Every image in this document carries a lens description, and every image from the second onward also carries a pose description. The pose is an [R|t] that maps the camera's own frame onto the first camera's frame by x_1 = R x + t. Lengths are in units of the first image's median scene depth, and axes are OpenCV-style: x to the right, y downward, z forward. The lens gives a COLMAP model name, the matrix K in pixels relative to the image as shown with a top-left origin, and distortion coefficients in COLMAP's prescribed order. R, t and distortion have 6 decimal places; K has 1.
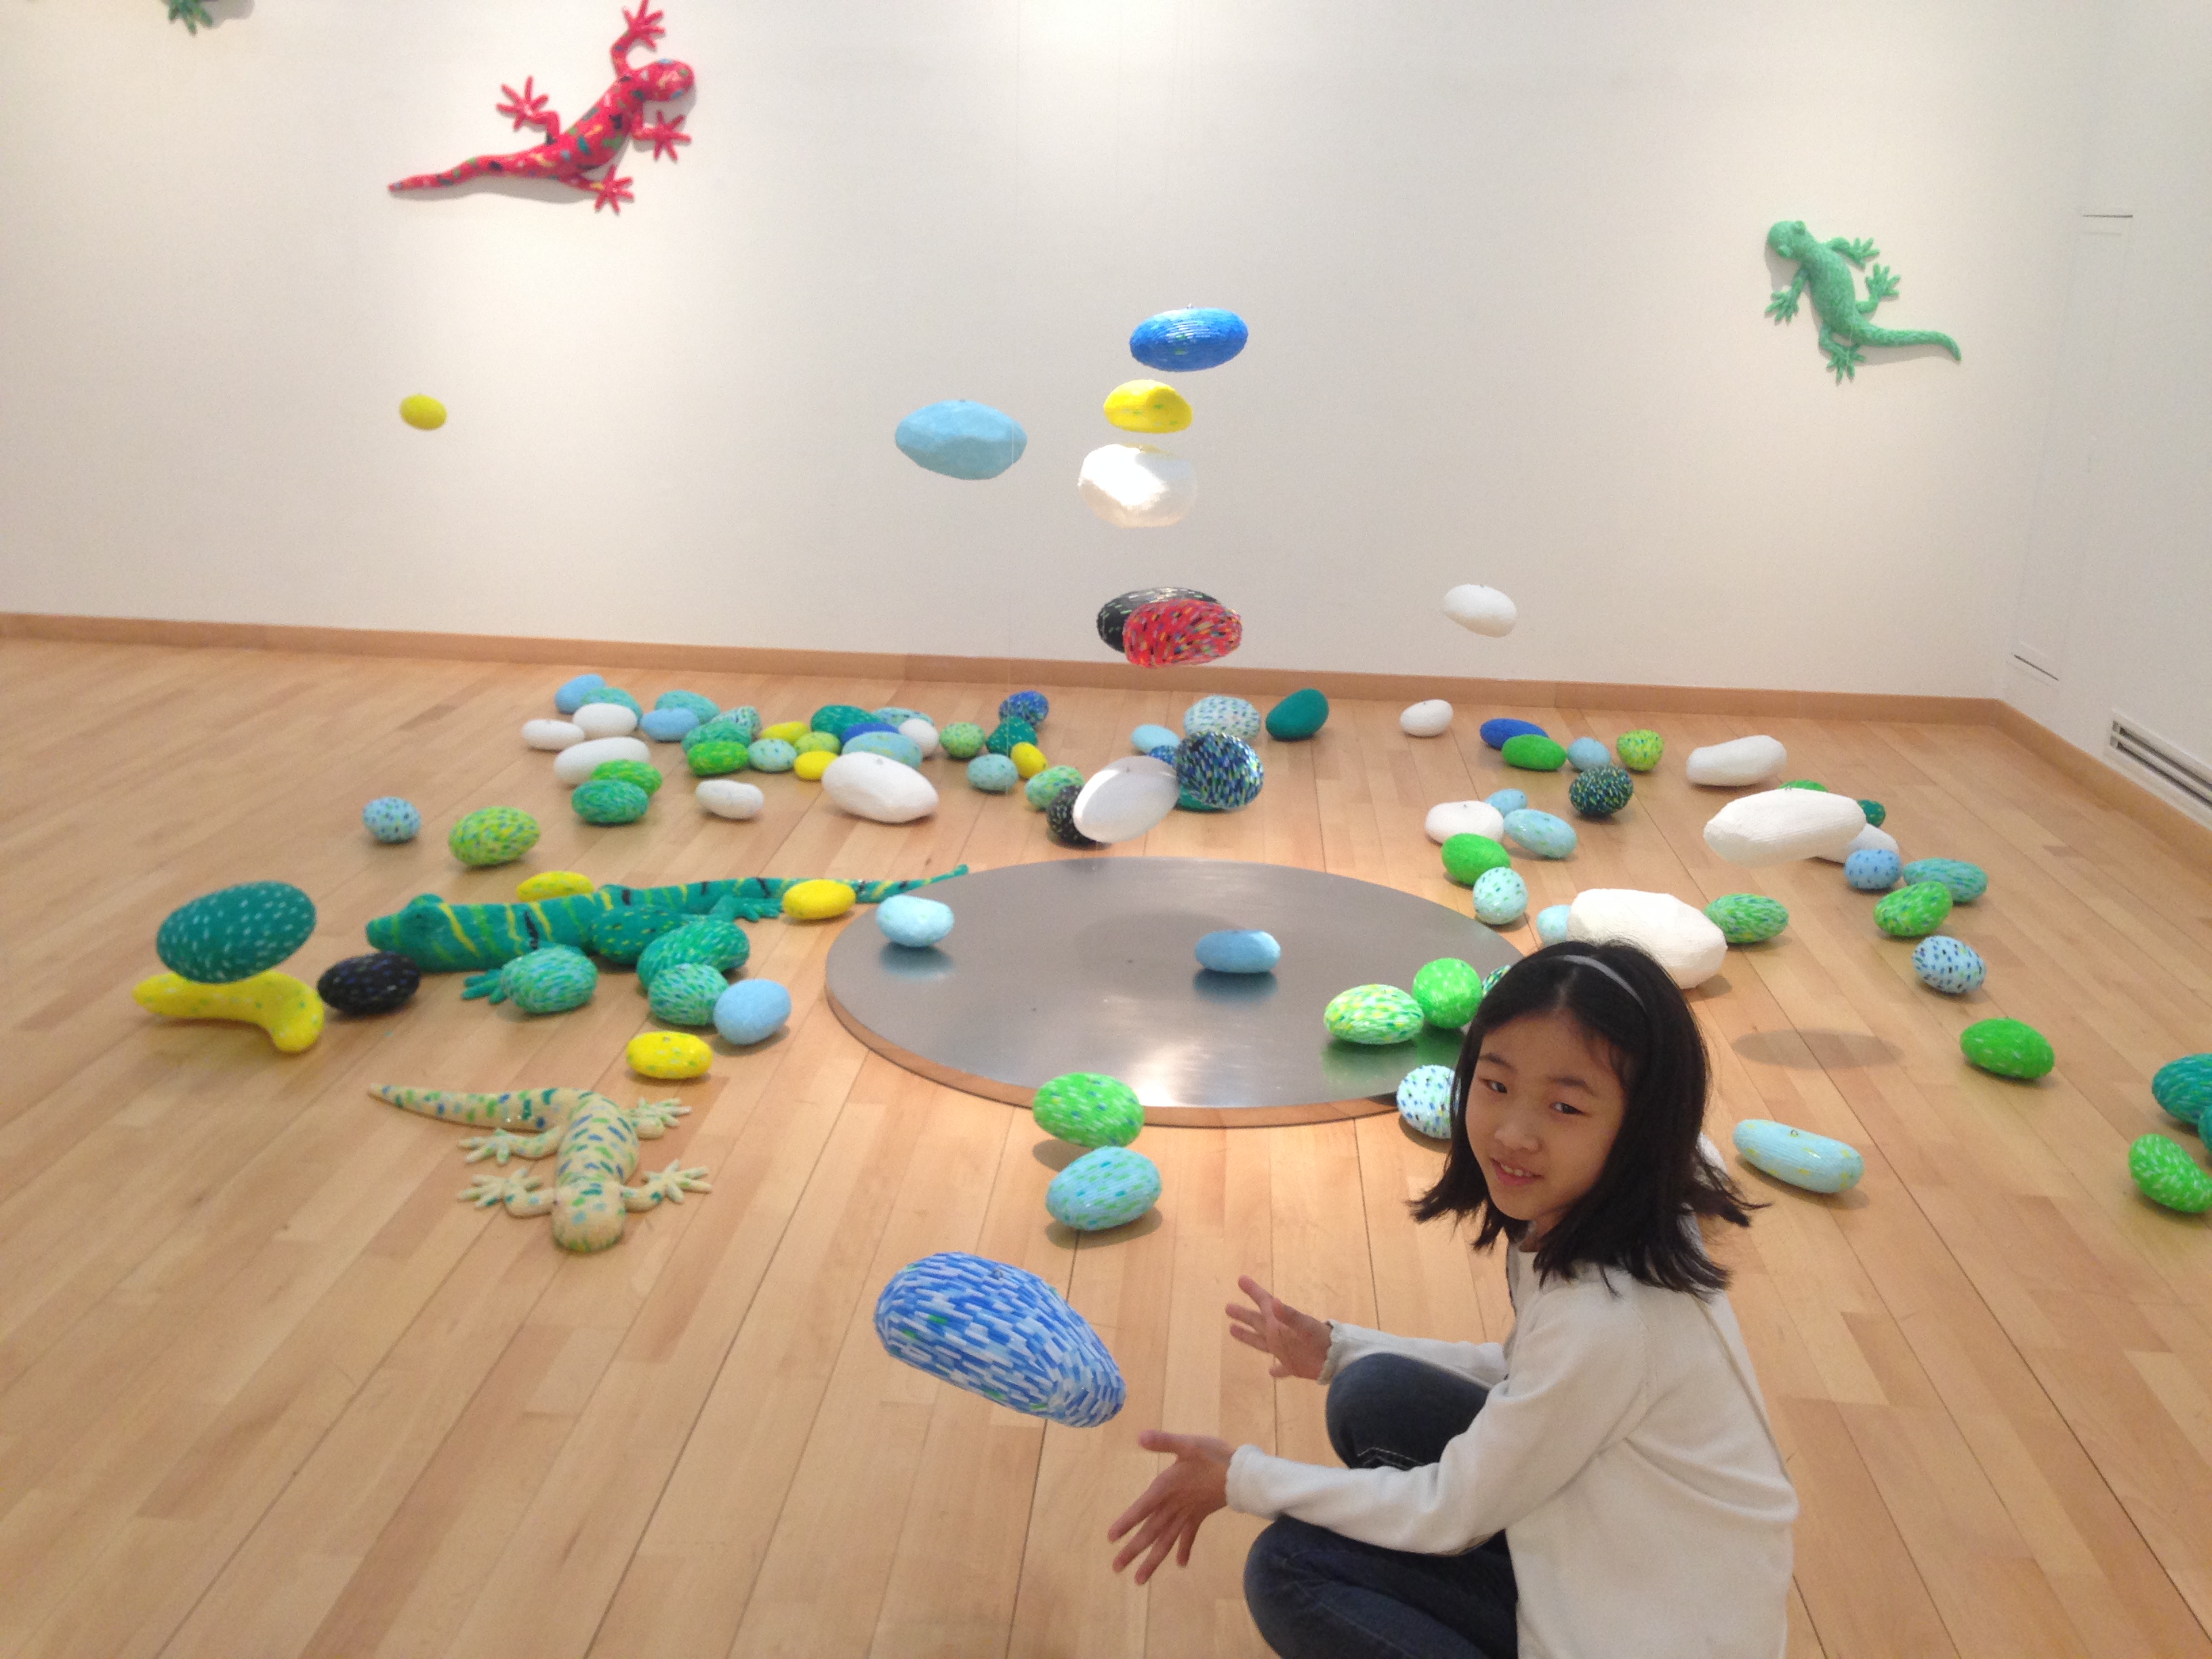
lens RADIAL K [[2068.2, 0, 1117.2], [0, 2068.2, 850.3], [0, 0, 1]] dist [0.096884, -0.150488]
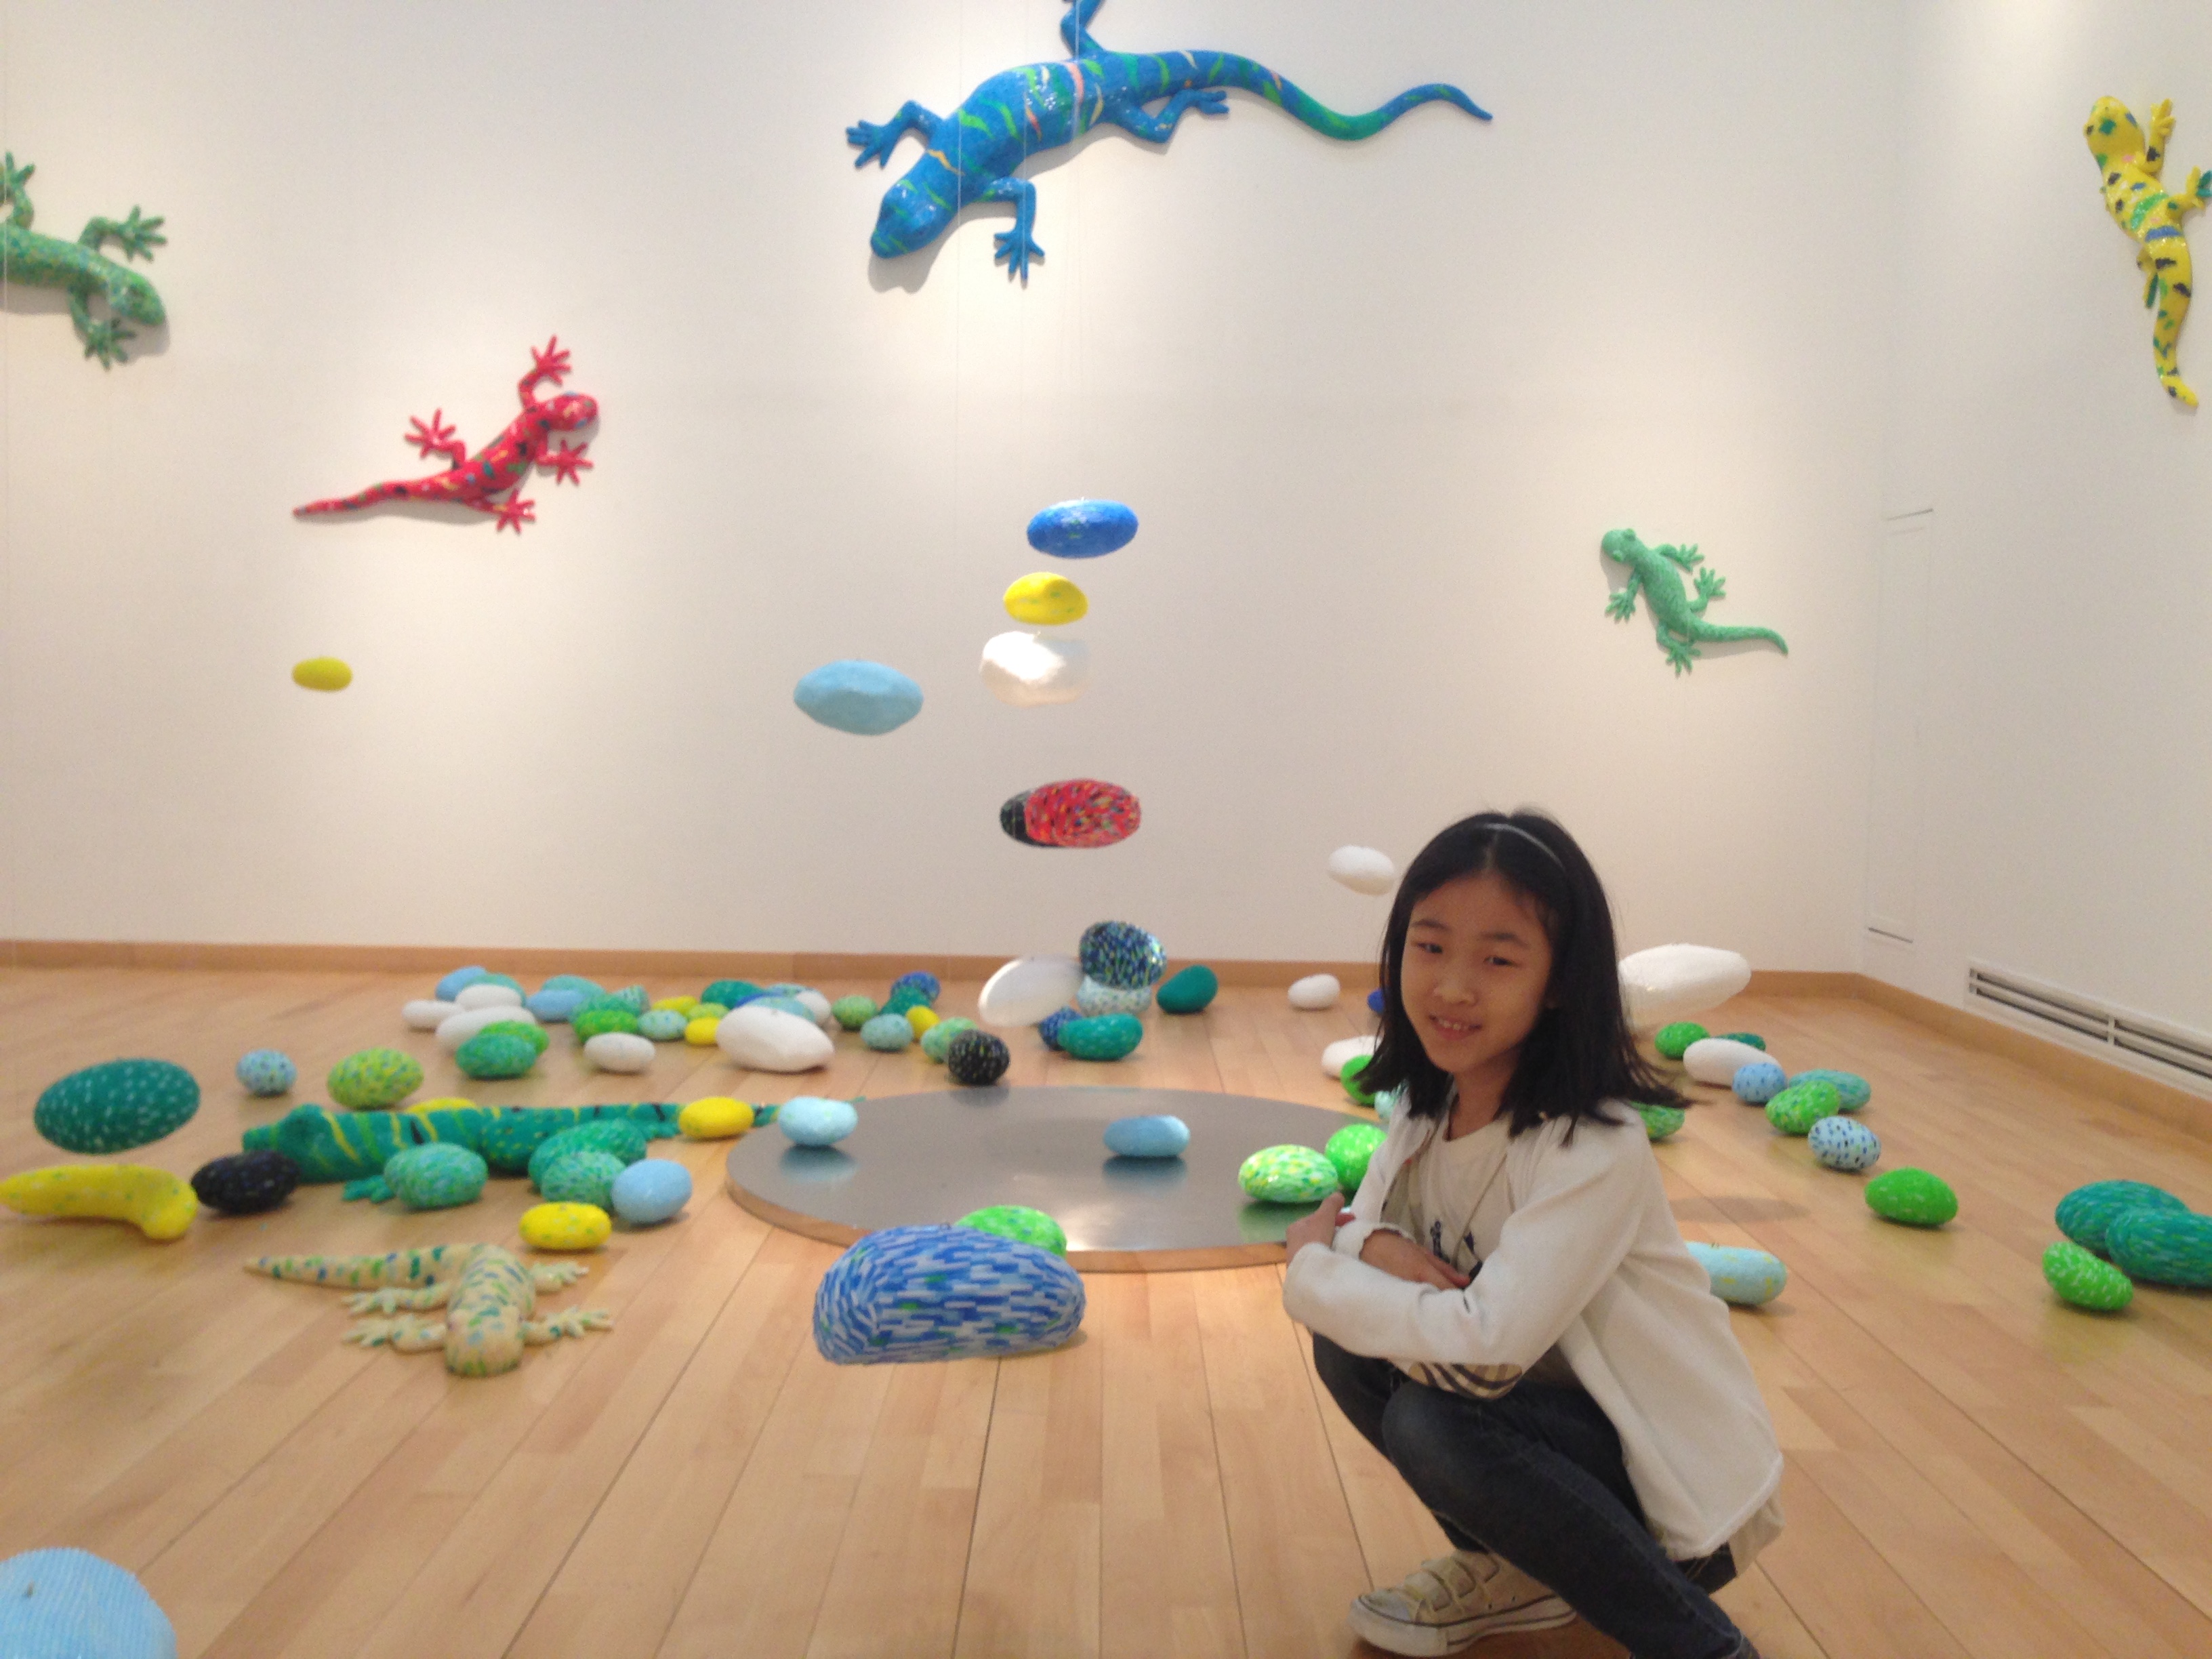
lens RADIAL K [[2076.6, 0, 1123.1], [0, 2076.6, 837.2], [0, 0, 1]] dist [0.101859, -0.142858]
pose [[0.997473, -0.015622, 0.069307, -0.019477], [0.030933, 0.973702, -0.225716, 0.130746], [-0.063958, 0.227290, 0.971725, -0.000174]]
